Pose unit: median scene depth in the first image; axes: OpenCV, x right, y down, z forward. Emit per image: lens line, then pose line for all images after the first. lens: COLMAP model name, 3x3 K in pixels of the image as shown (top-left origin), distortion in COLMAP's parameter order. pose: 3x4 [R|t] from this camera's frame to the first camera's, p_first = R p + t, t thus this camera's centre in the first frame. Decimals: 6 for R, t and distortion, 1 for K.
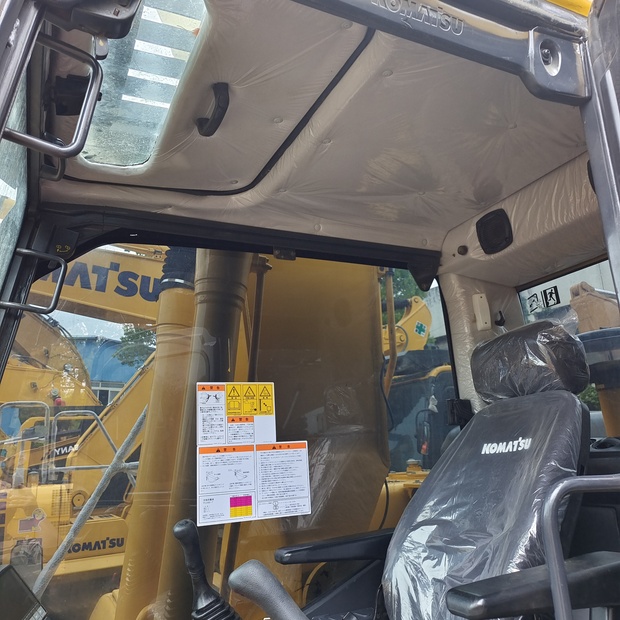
lens RADIAL K [[559.3, 0, 319.5], [0, 559.3, 307.3], [0, 0, 1]] dist [0.013386, 0.027696]
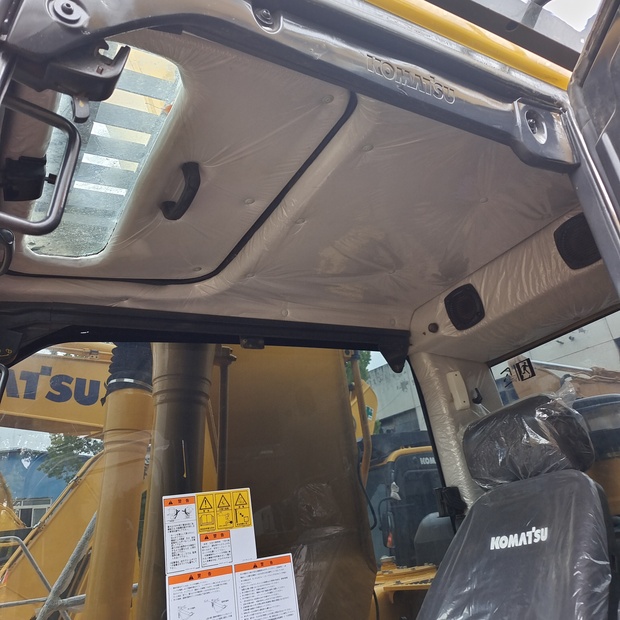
lens RADIAL K [[559.3, 0, 319.5], [0, 559.3, 307.3], [0, 0, 1]] dist [0.013386, 0.027696]
pose [[0.991878, -0.055876, 0.114262, -0.058530], [0.073027, 0.985694, -0.151905, -0.004613], [-0.104139, 0.159015, 0.981768, 0.071796]]
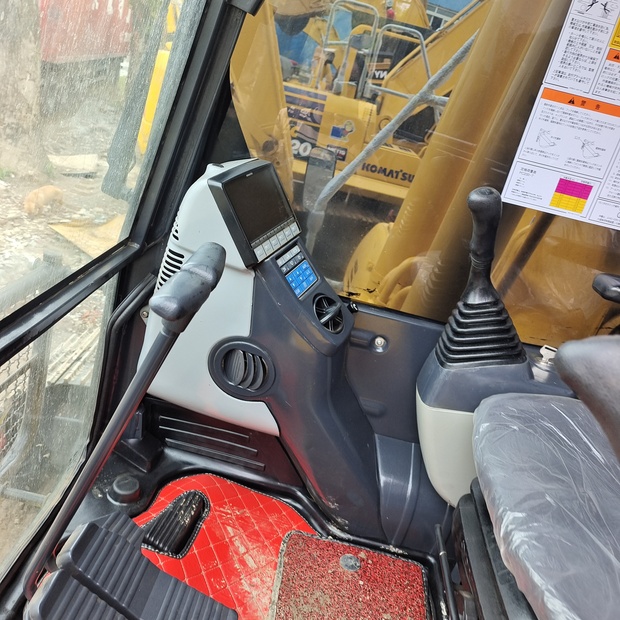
lens RADIAL K [[566.6, 0, 310.0], [0, 566.6, 317.6], [0, 0, 1]] dist [0.008803, 0.012374]
pose [[0.823973, 0.430384, -0.368561, -0.078486], [-0.140674, 0.785458, 0.602715, 0.097112], [0.548889, -0.444774, 0.707740, 0.264749]]
